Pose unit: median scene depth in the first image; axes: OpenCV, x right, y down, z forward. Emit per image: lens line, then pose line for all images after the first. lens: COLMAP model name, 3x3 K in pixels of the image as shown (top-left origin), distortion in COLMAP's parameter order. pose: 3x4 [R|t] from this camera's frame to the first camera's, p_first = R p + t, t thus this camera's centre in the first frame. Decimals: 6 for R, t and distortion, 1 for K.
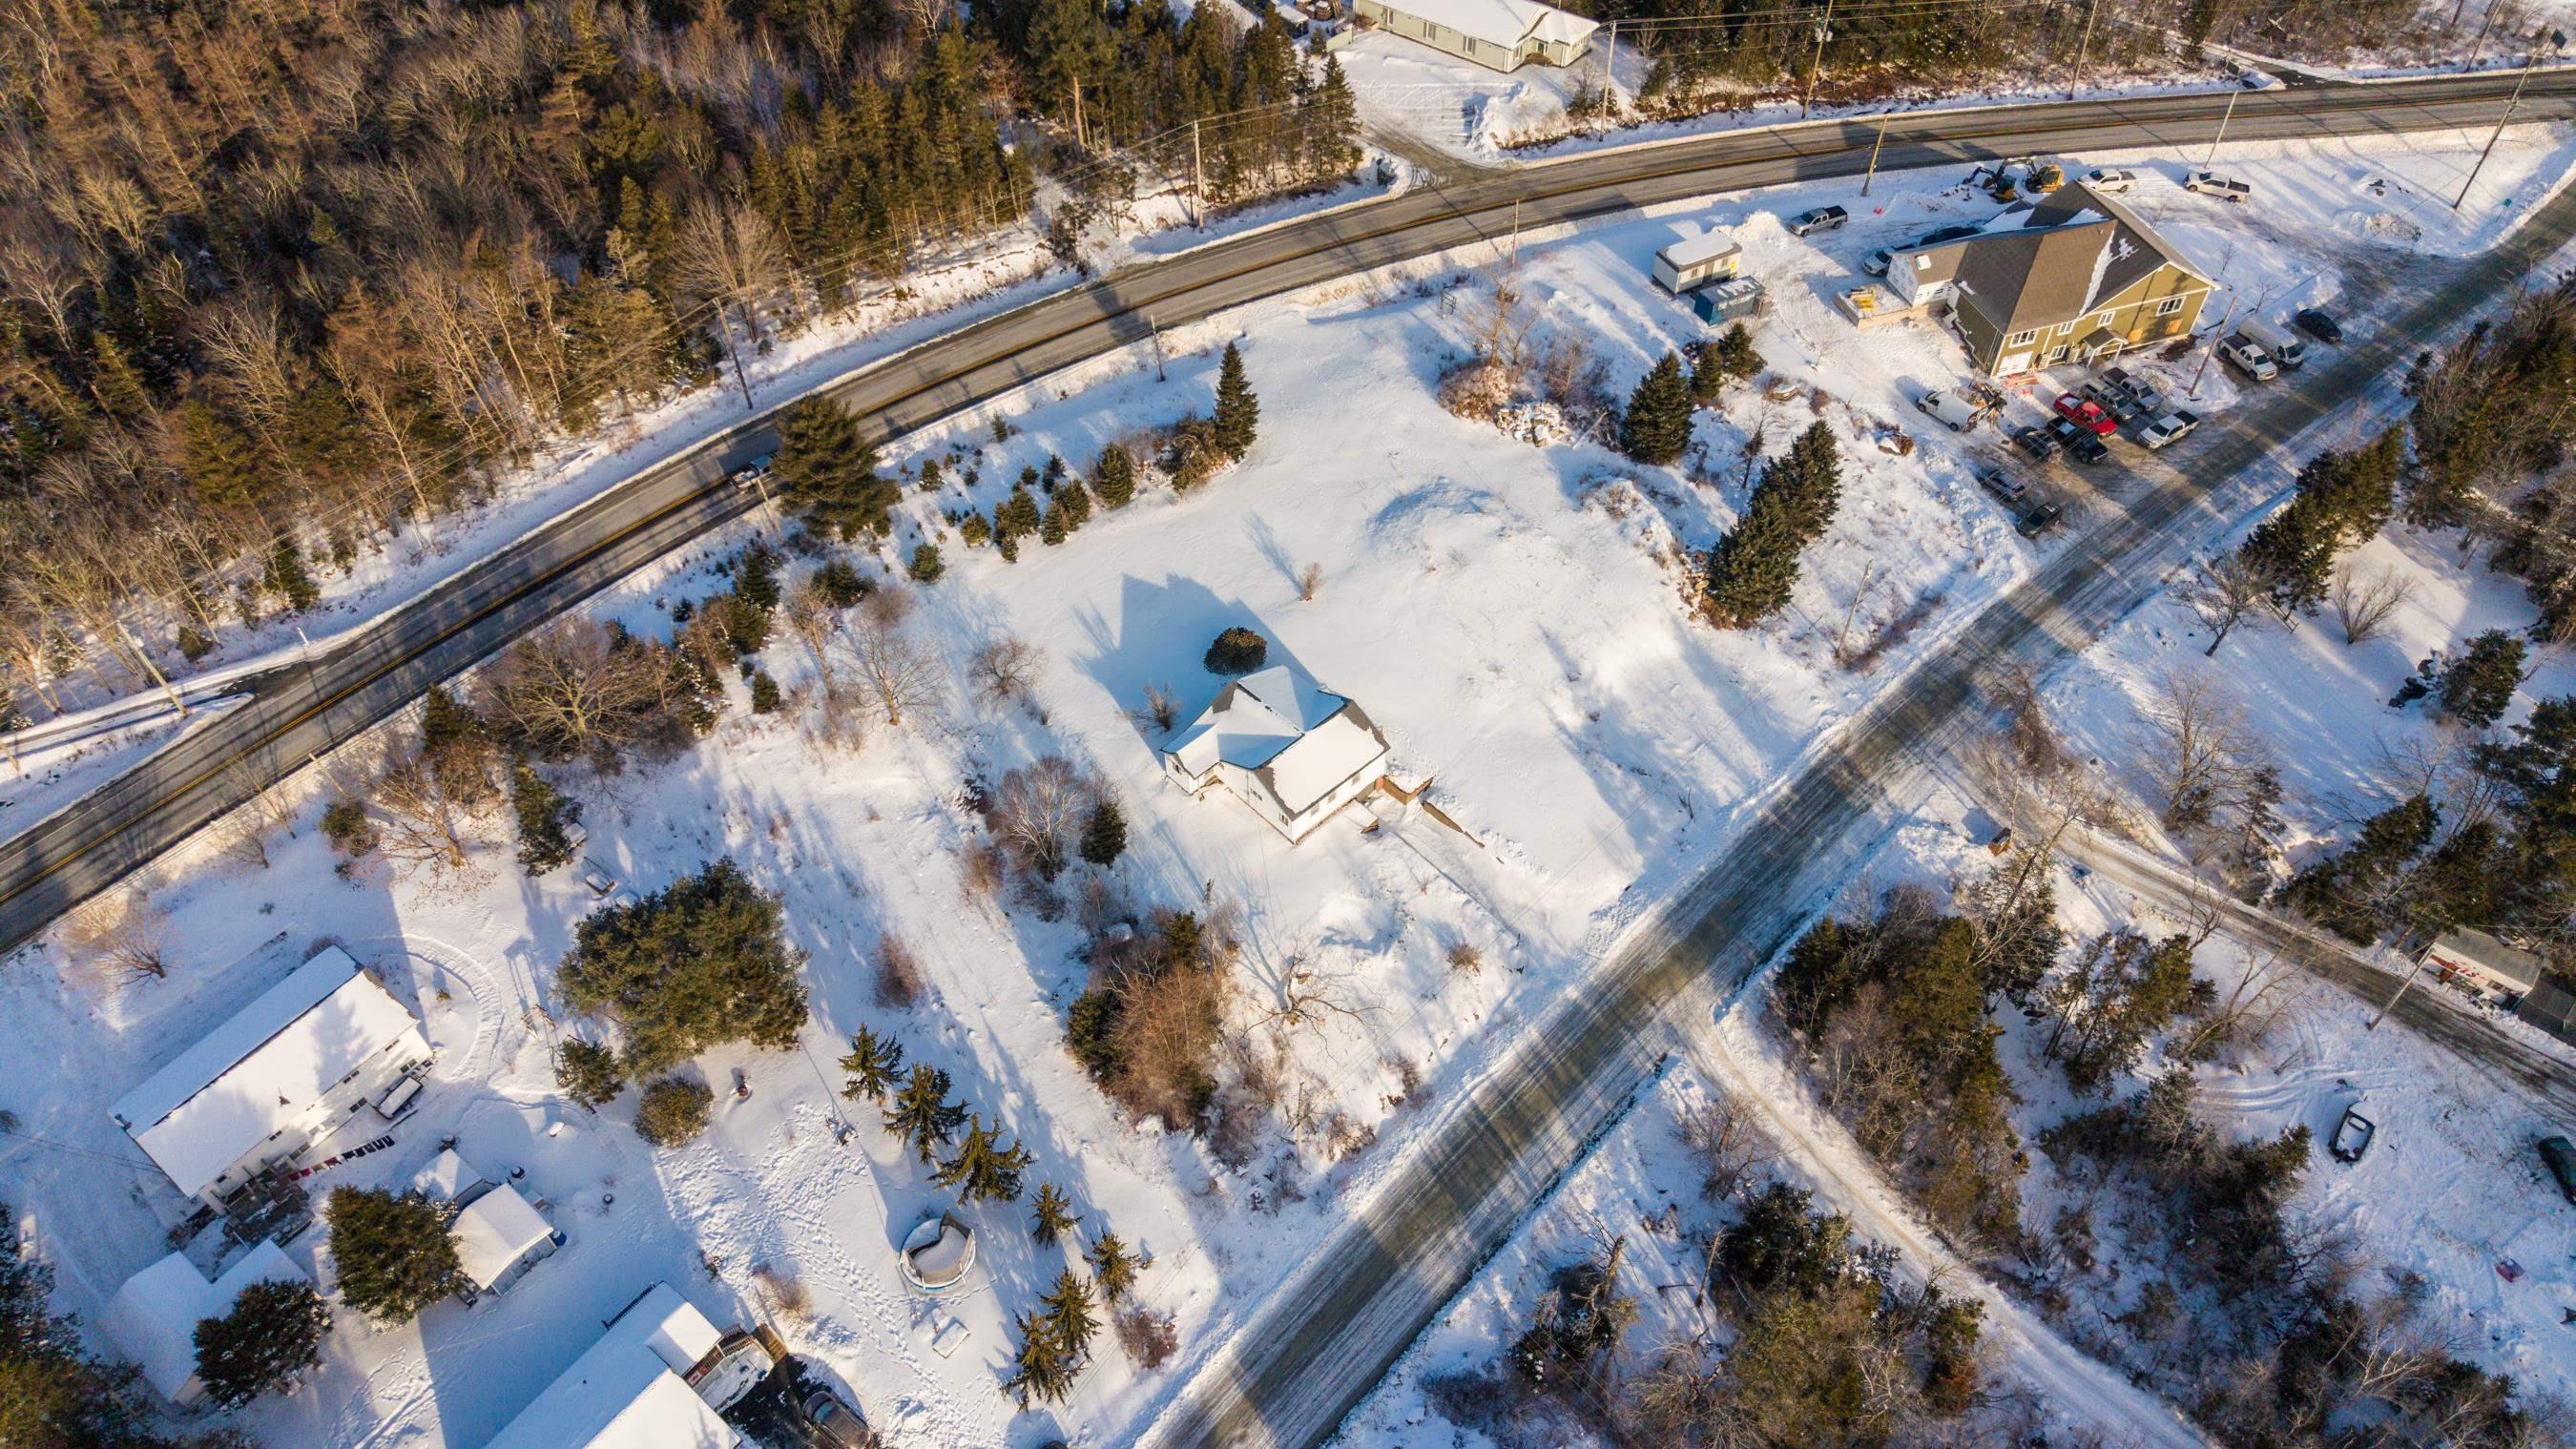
lens RADIAL K [[1721.6, 0, 1285.4], [0, 1721.6, 732.1], [0, 0, 1]] dist [0.025688, -0.034047]
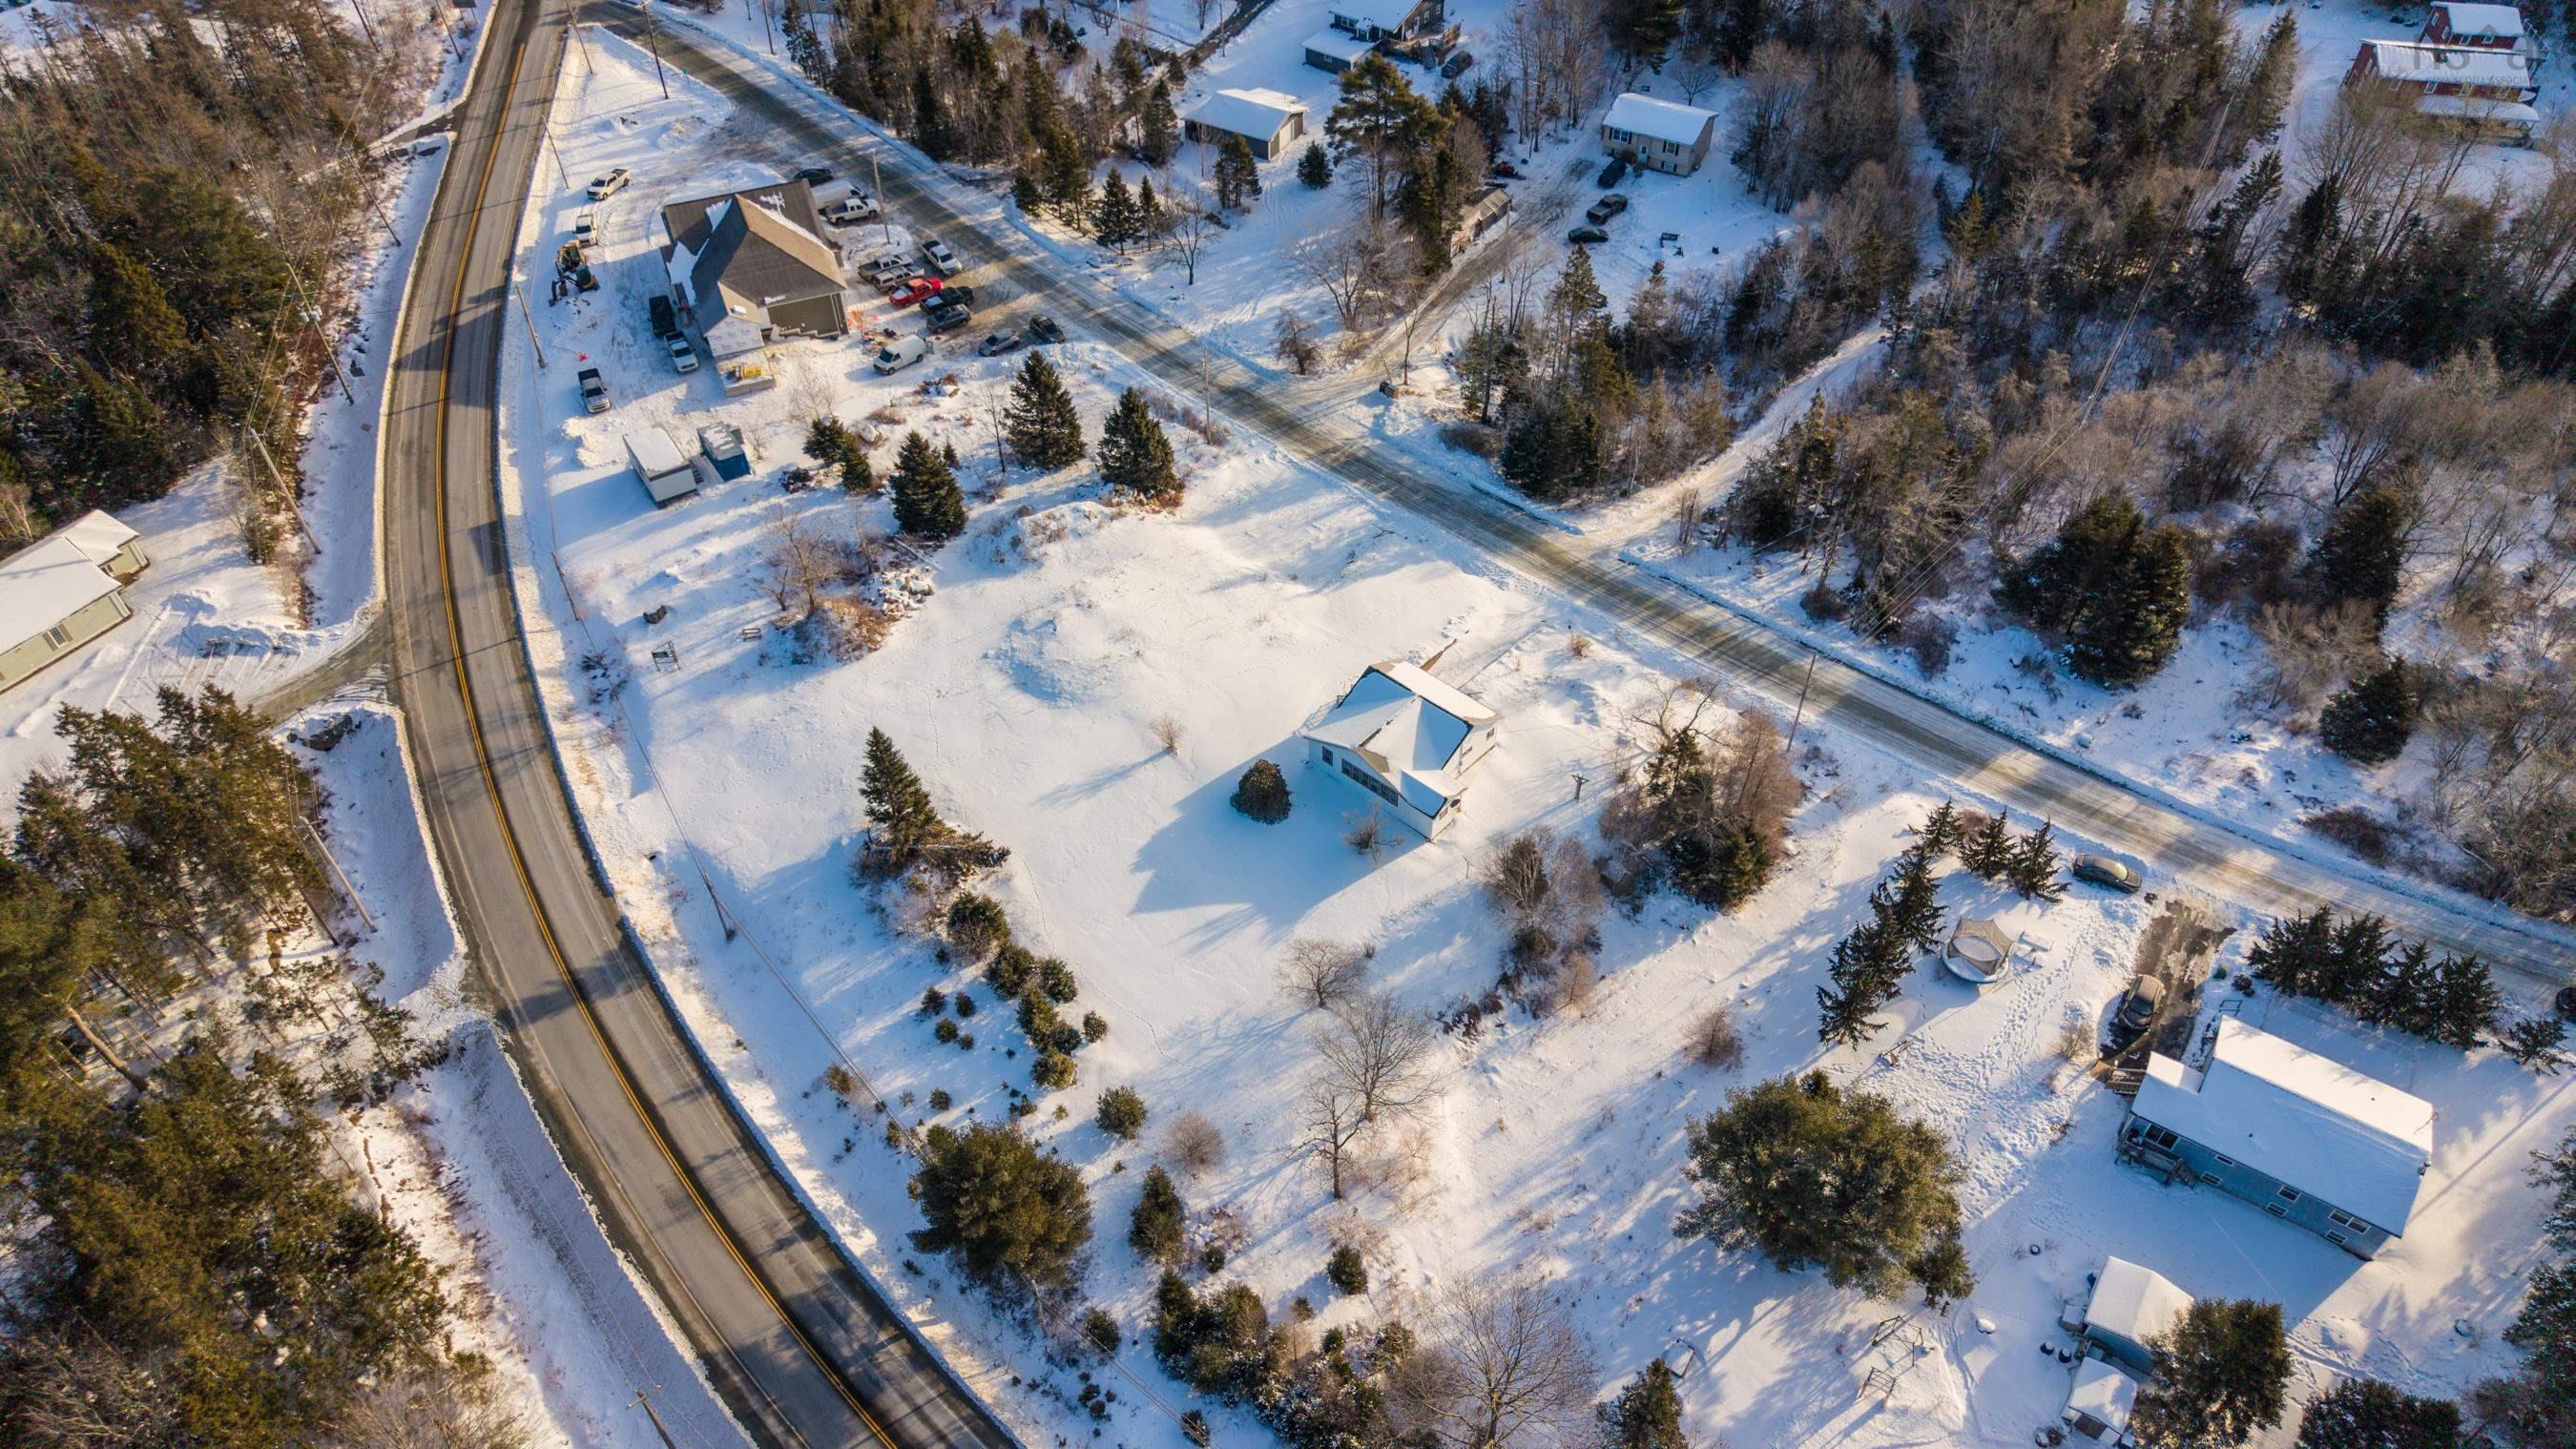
lens RADIAL K [[1736.6, 0, 1284.5], [0, 1736.6, 714.1], [0, 0, 1]] dist [0.061794, -0.128413]
pose [[-0.085659, -0.691878, 0.716915, -0.657177], [0.749450, 0.429386, 0.503936, -0.517180], [-0.656496, 0.580459, 0.481748, 0.486460]]
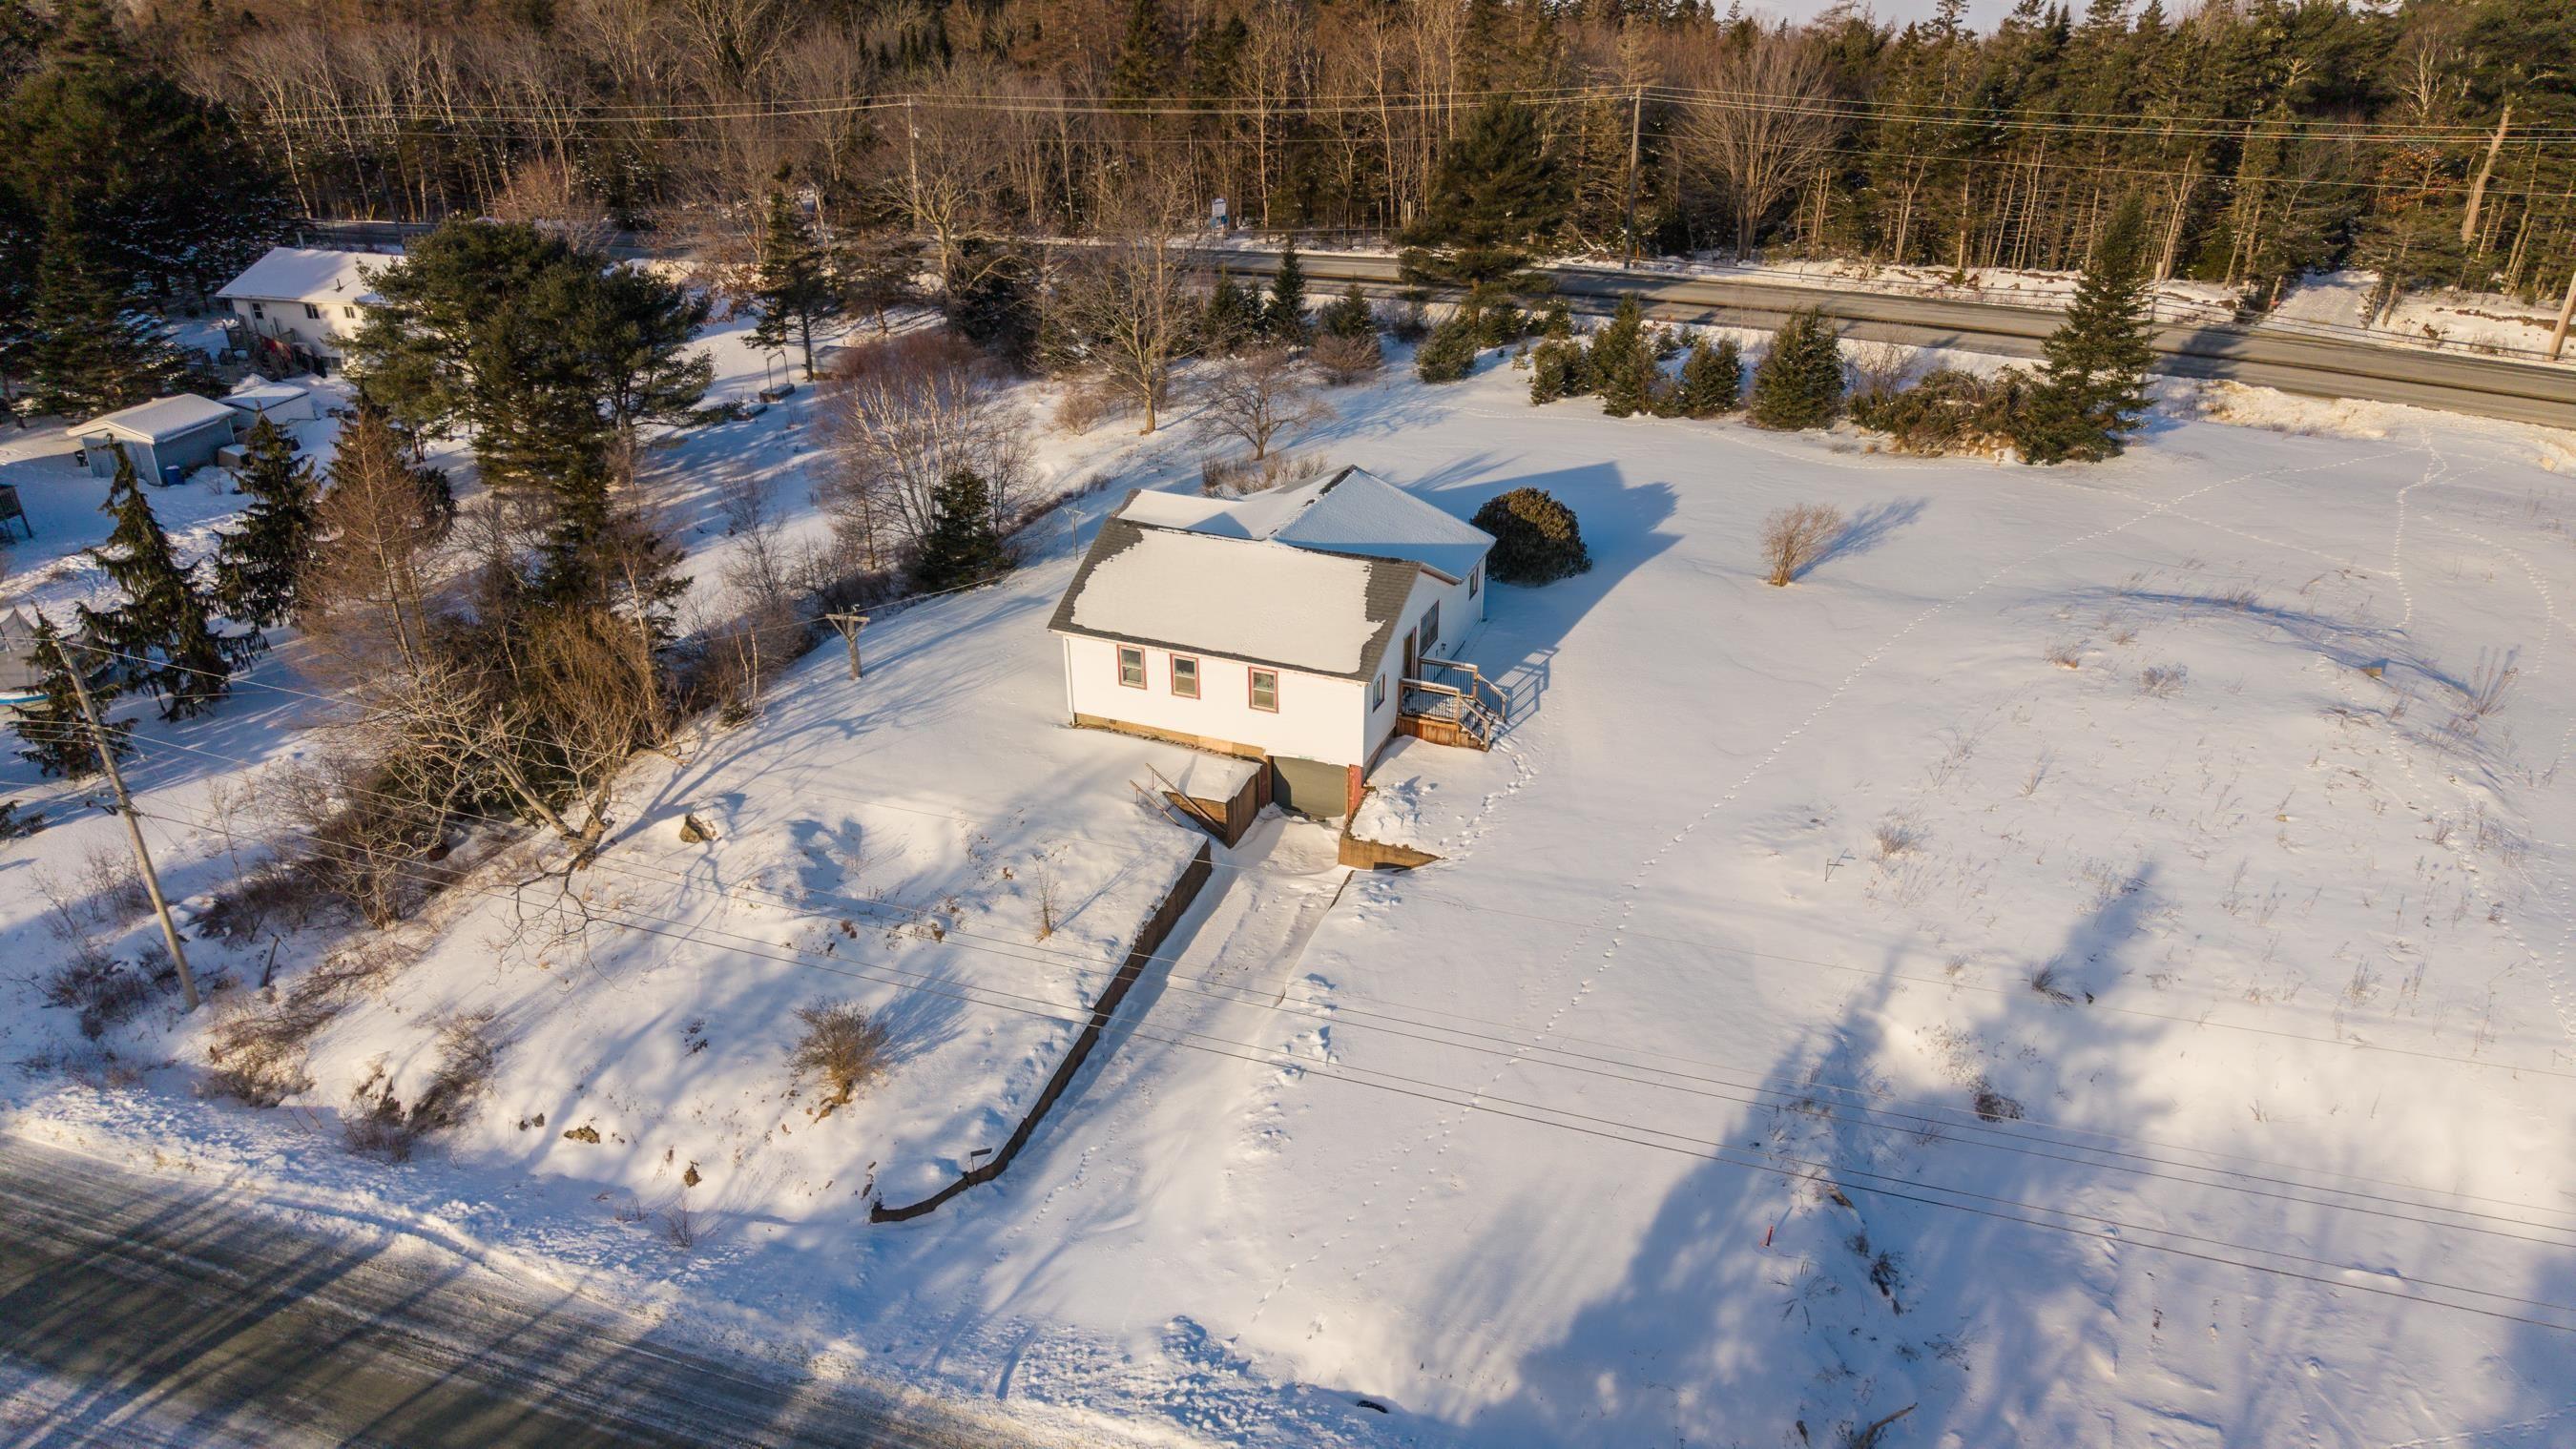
lens RADIAL K [[1730.2, 0, 1288.0], [0, 1730.2, 724.5], [0, 0, 1]] dist [-0.002723, 0.007362]
pose [[0.403914, 0.416850, -0.814303, 0.321472], [-0.681294, 0.731108, 0.036323, 0.013066], [0.610484, 0.540109, 0.579302, 0.695953]]
